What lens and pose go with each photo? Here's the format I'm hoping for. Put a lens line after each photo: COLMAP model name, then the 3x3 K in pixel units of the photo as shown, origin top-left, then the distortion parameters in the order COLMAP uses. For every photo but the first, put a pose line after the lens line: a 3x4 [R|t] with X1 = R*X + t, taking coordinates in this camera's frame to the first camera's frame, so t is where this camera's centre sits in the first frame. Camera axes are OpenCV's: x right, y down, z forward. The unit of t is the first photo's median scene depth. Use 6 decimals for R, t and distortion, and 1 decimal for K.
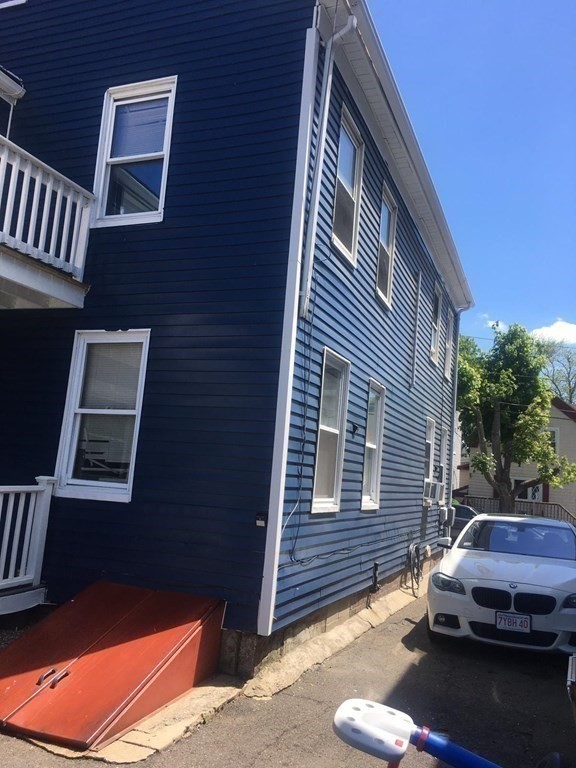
lens RADIAL K [[661.8, 0, 288.3], [0, 661.8, 381.4], [0, 0, 1]] dist [0.075245, -0.088320]
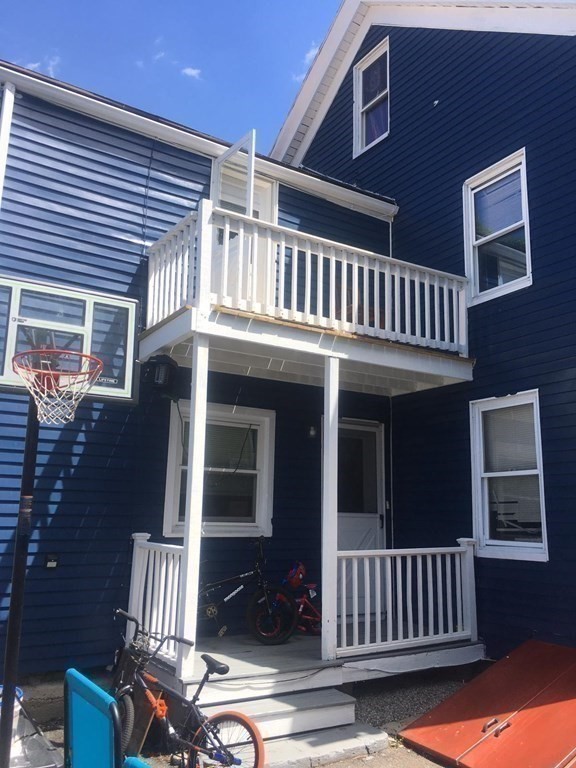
lens RADIAL K [[661.8, 0, 288.3], [0, 661.8, 385.4], [0, 0, 1]] dist [0.075245, -0.088320]
pose [[0.805700, -0.177542, -0.565090, 0.063972], [0.130408, 0.983782, -0.123153, -0.007289], [0.577791, 0.025532, 0.815786, -0.063723]]
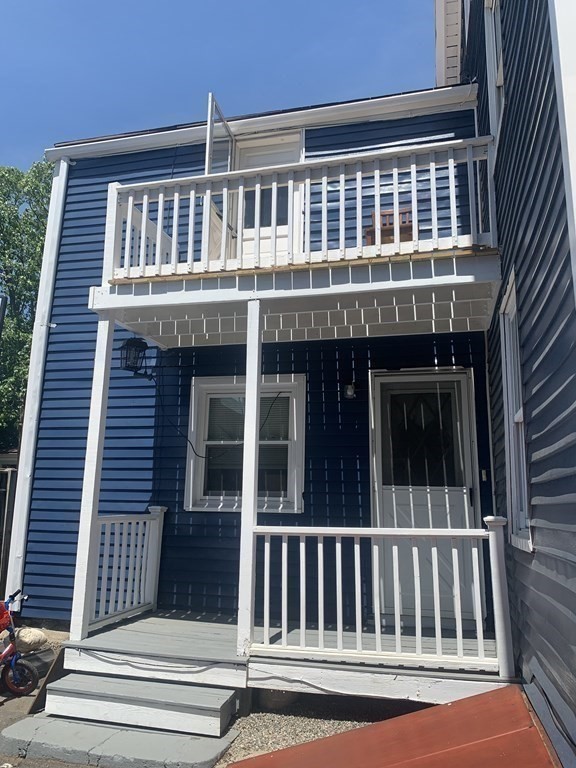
lens RADIAL K [[574.1, 0, 294.5], [0, 574.1, 376.9], [0, 0, 1]] dist [0.019688, -0.026270]
pose [[0.101141, -0.272544, -0.956812, 0.264267], [0.124494, 0.957652, -0.259624, 0.143609], [0.987052, -0.092859, 0.130788, 0.819412]]
